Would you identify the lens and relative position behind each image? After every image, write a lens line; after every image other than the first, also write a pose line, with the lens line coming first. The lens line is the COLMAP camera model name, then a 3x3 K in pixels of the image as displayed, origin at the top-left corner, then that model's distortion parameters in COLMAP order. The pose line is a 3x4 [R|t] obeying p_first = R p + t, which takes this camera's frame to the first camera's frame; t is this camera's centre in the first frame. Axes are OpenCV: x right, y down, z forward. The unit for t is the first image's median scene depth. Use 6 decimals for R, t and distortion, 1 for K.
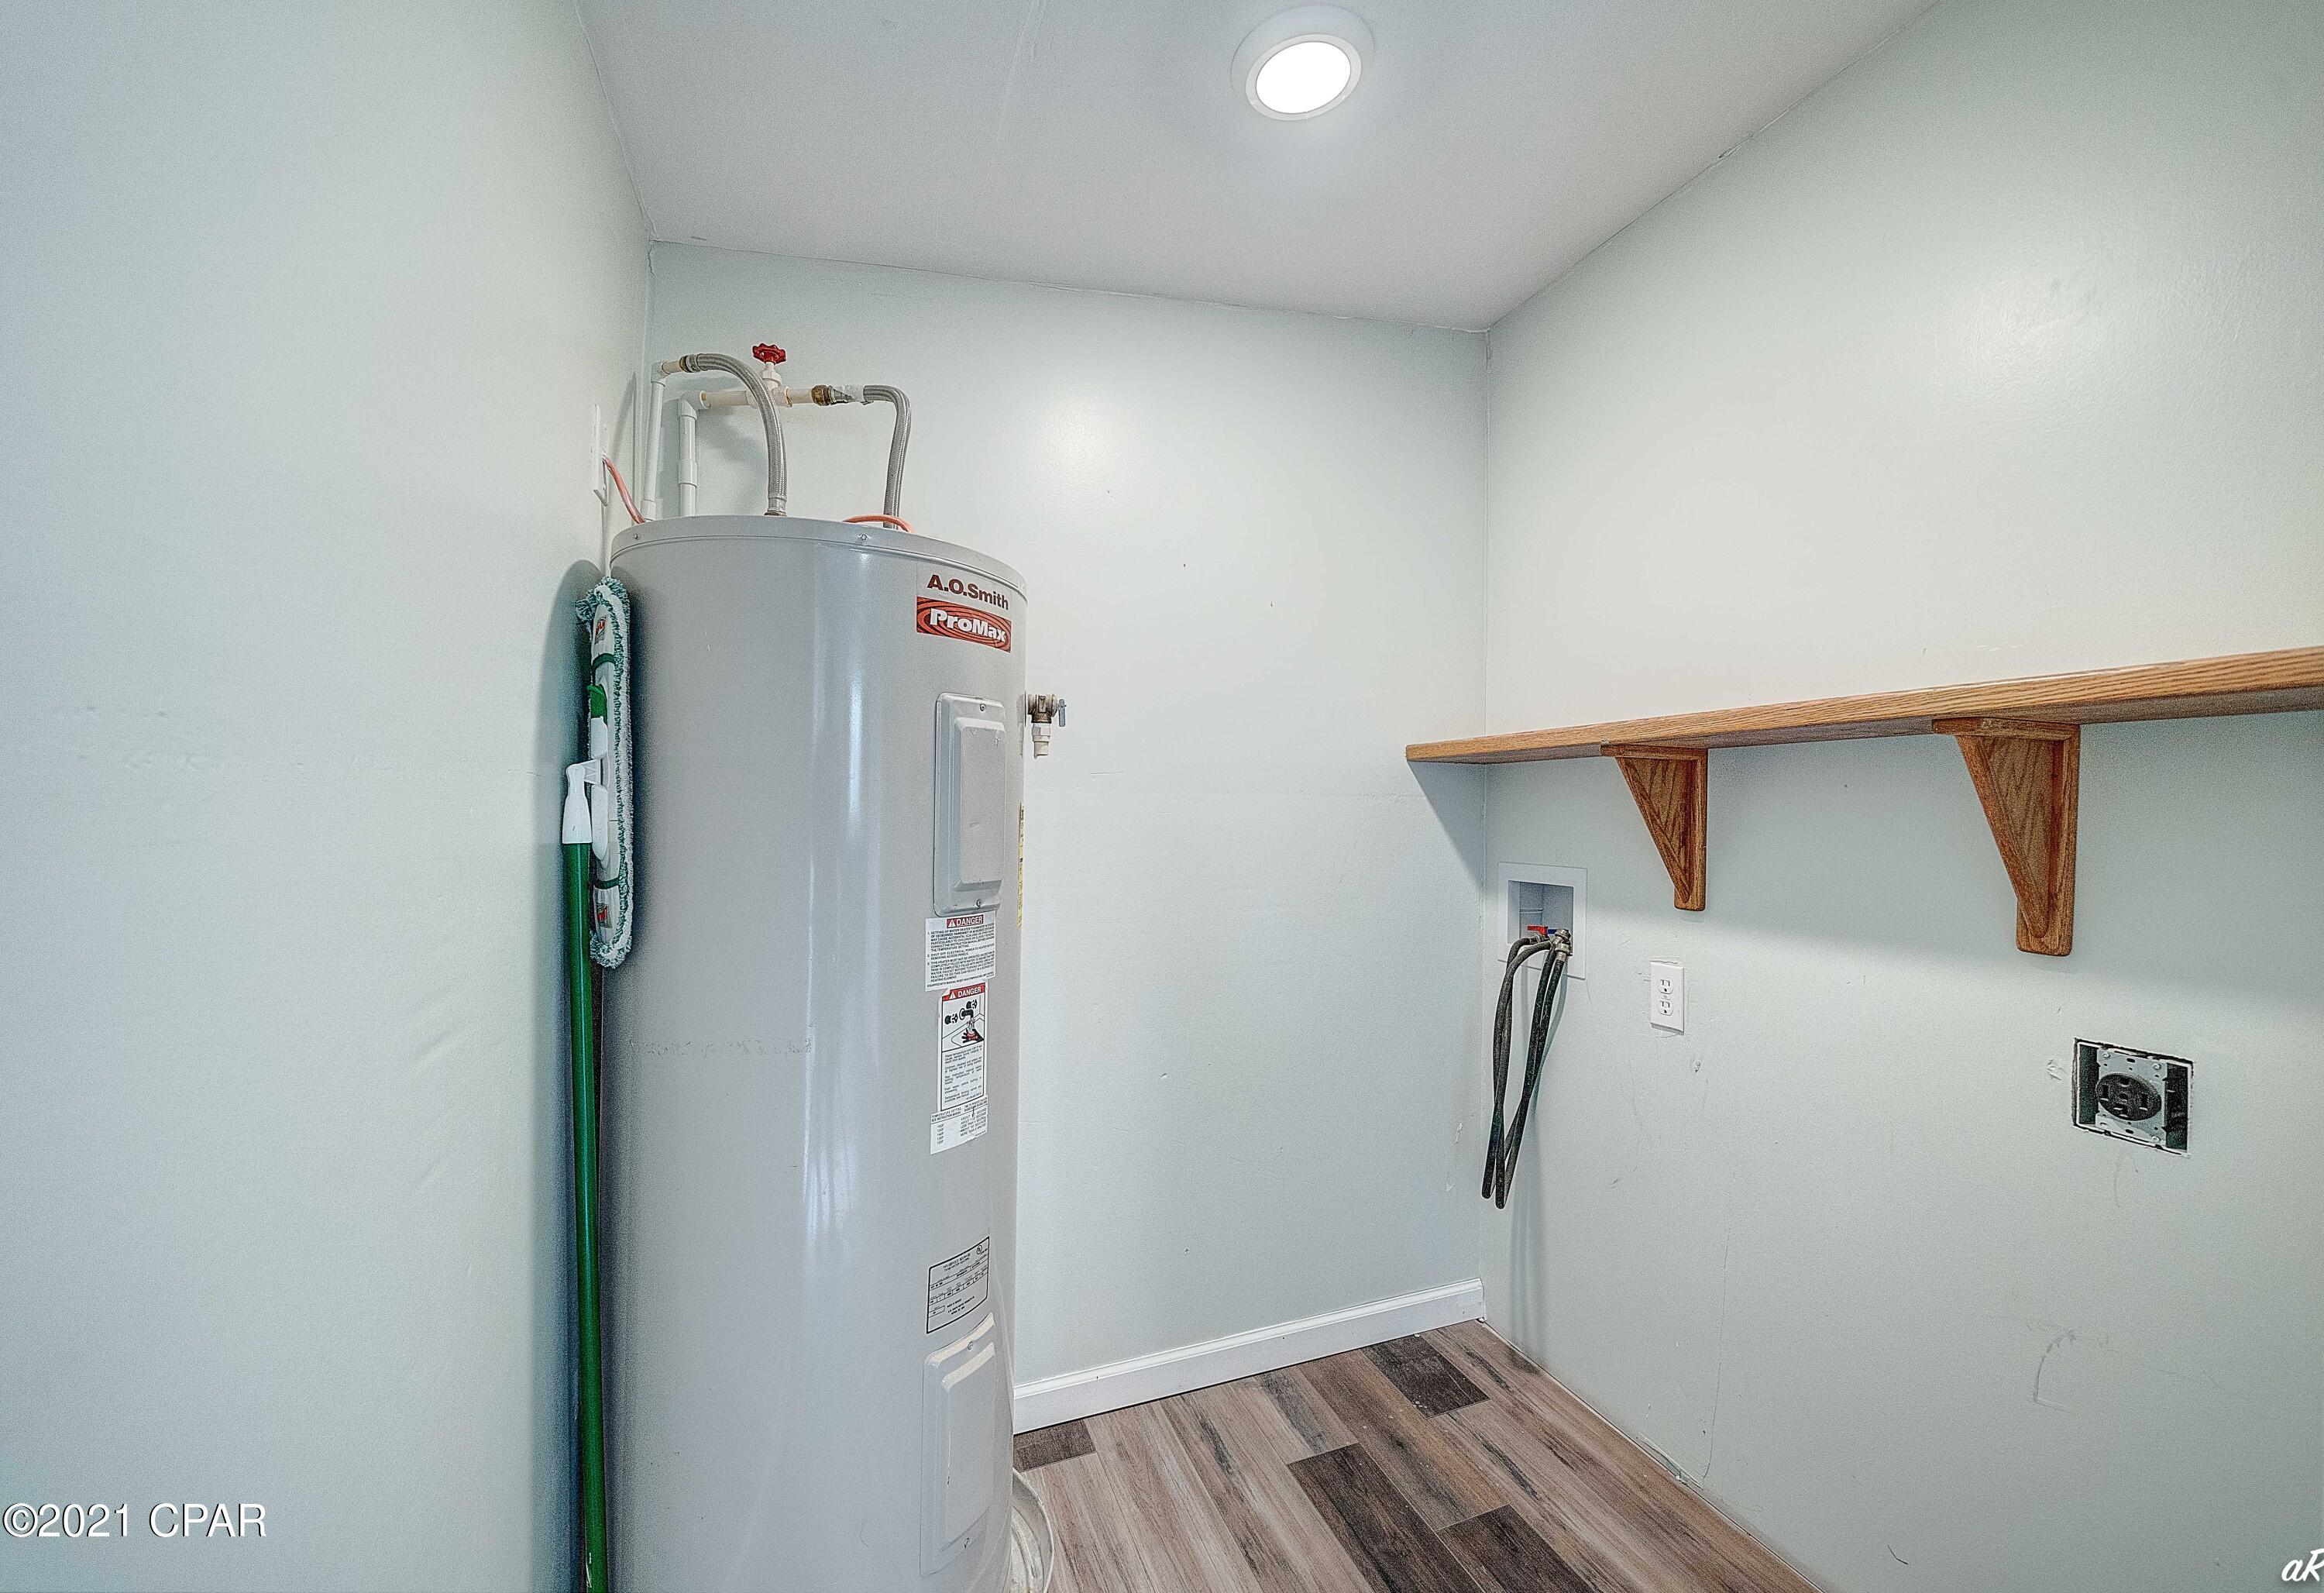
lens RADIAL K [[949.3, 0, 1162.0], [0, 949.3, 796.5], [0, 0, 1]] dist [-0.000900, -0.000053]
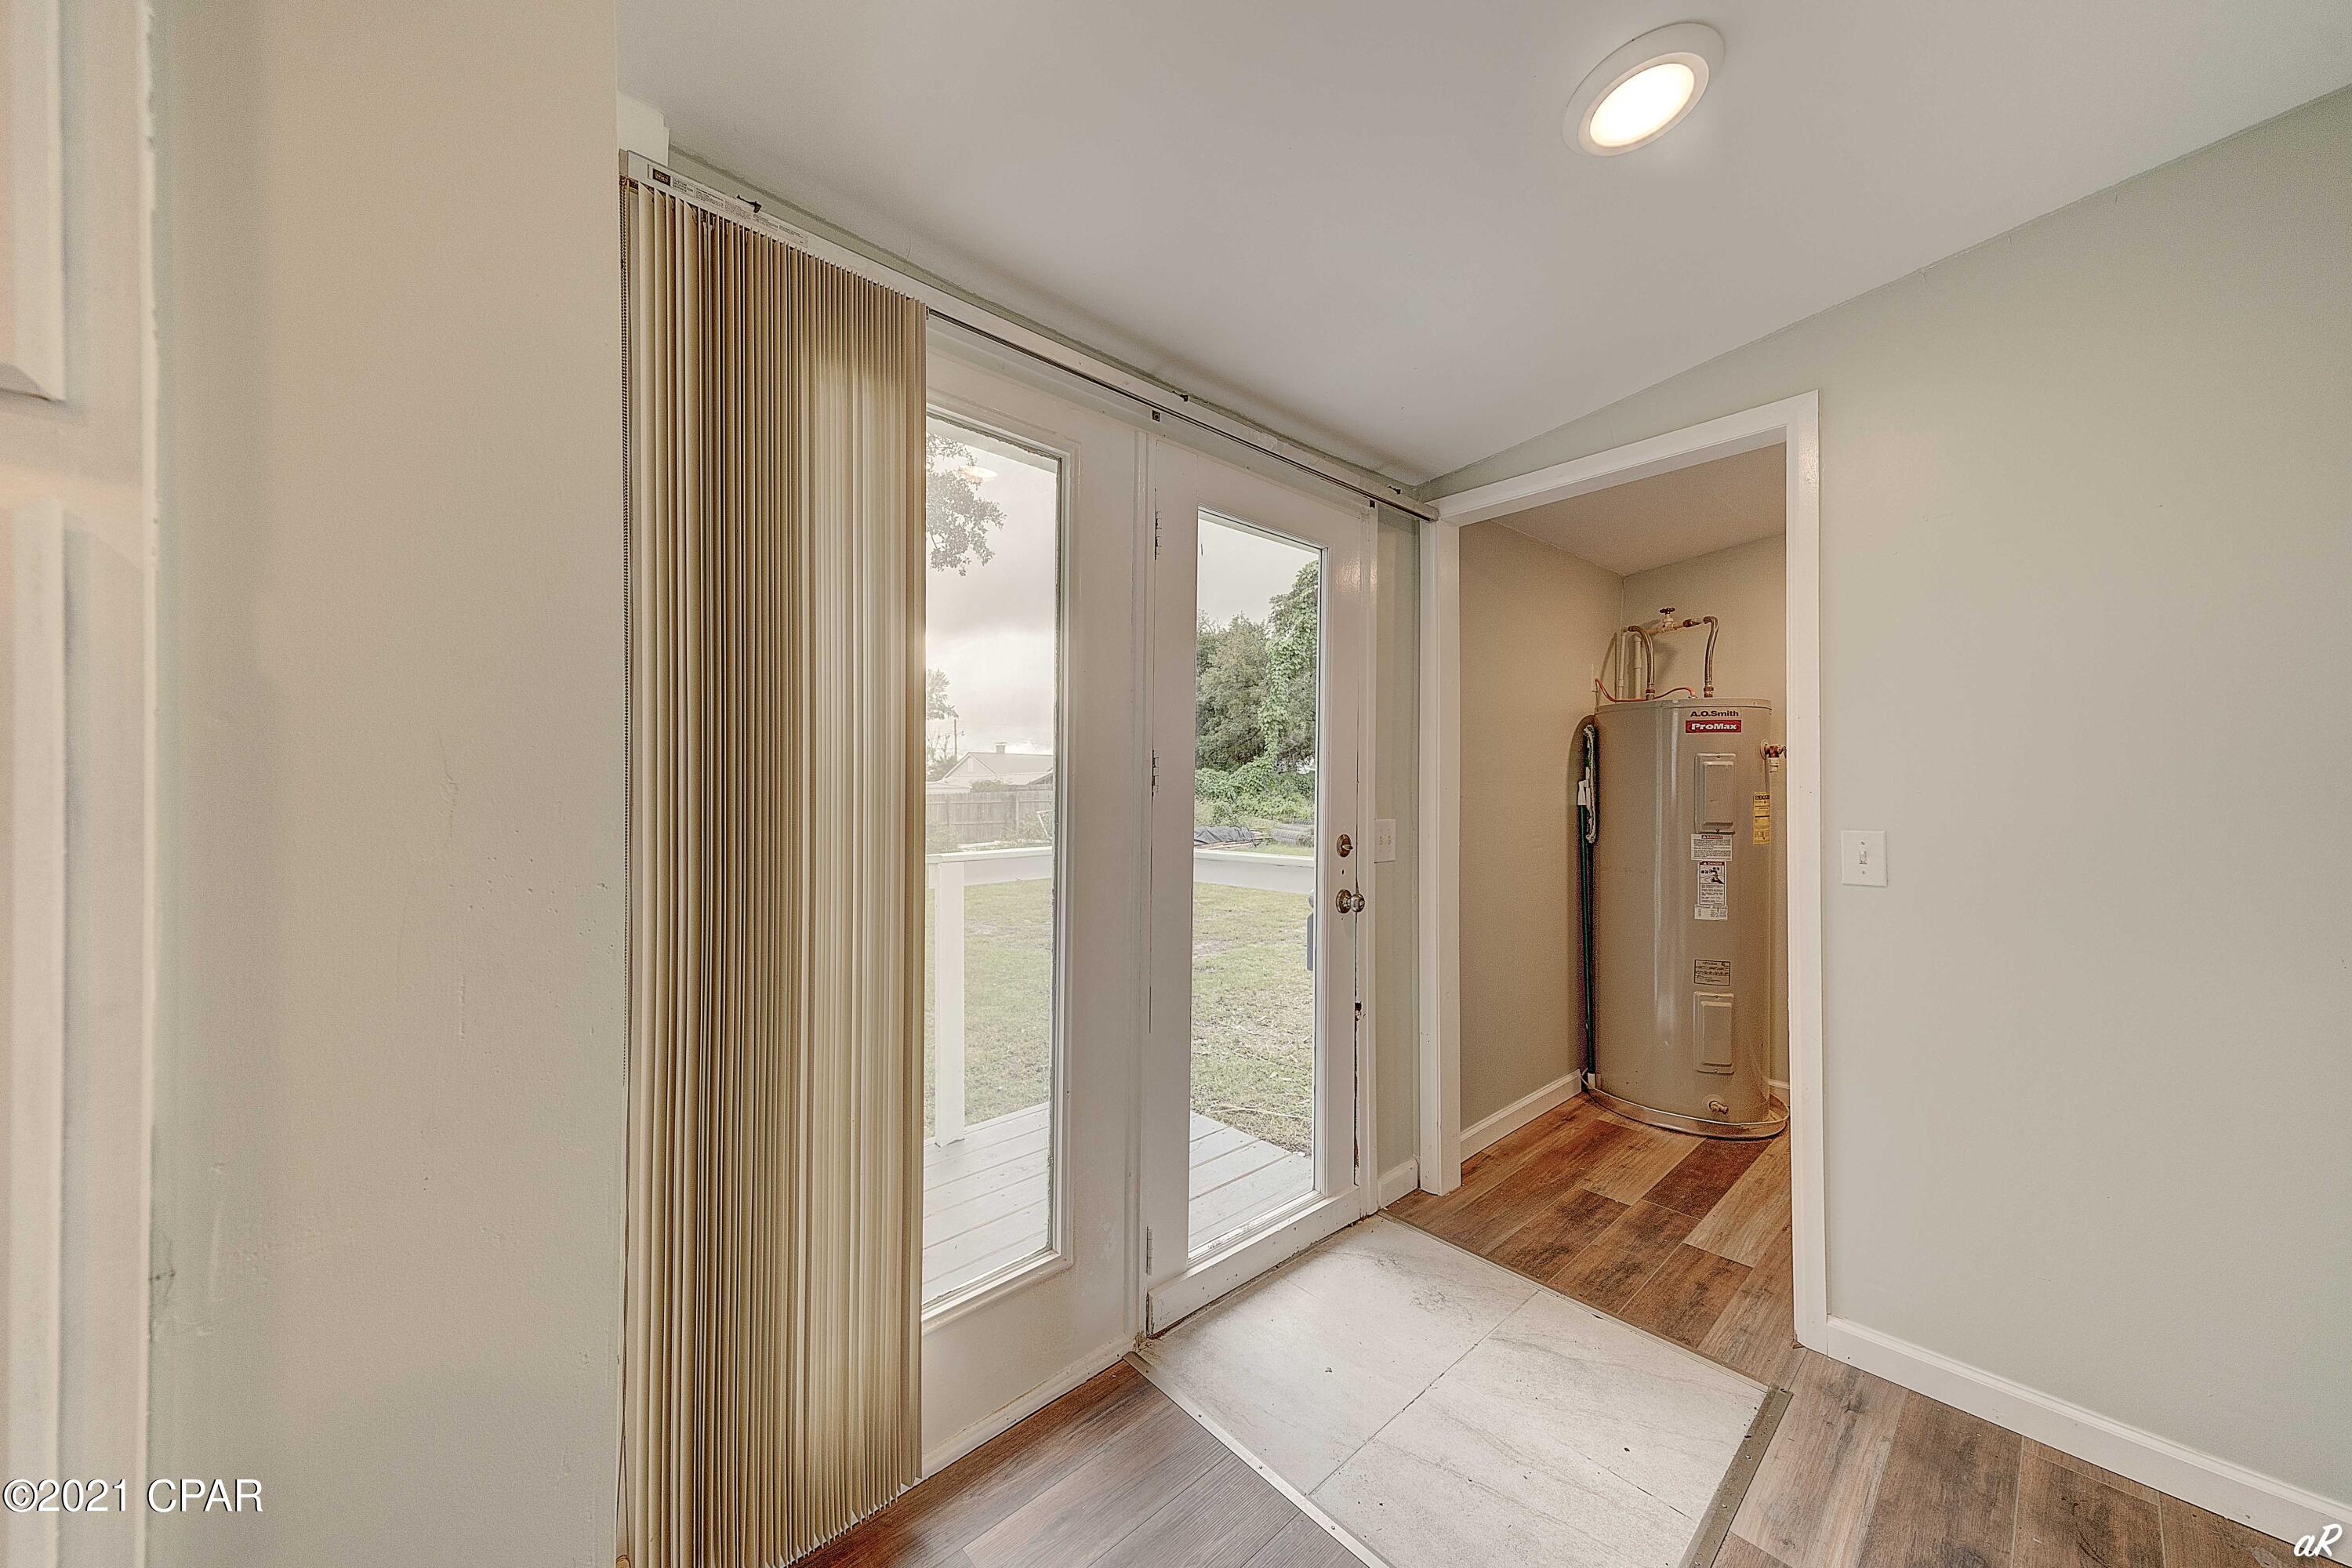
lens RADIAL K [[795.7, 0, 1185.5], [0, 795.7, 787.6], [0, 0, 1]] dist [-0.009934, -0.000049]
pose [[0.415868, -0.009271, -0.909378, 1.282474], [0.003144, 0.999957, -0.008756, 0.008082], [0.909420, 0.000782, 0.415879, -1.362633]]
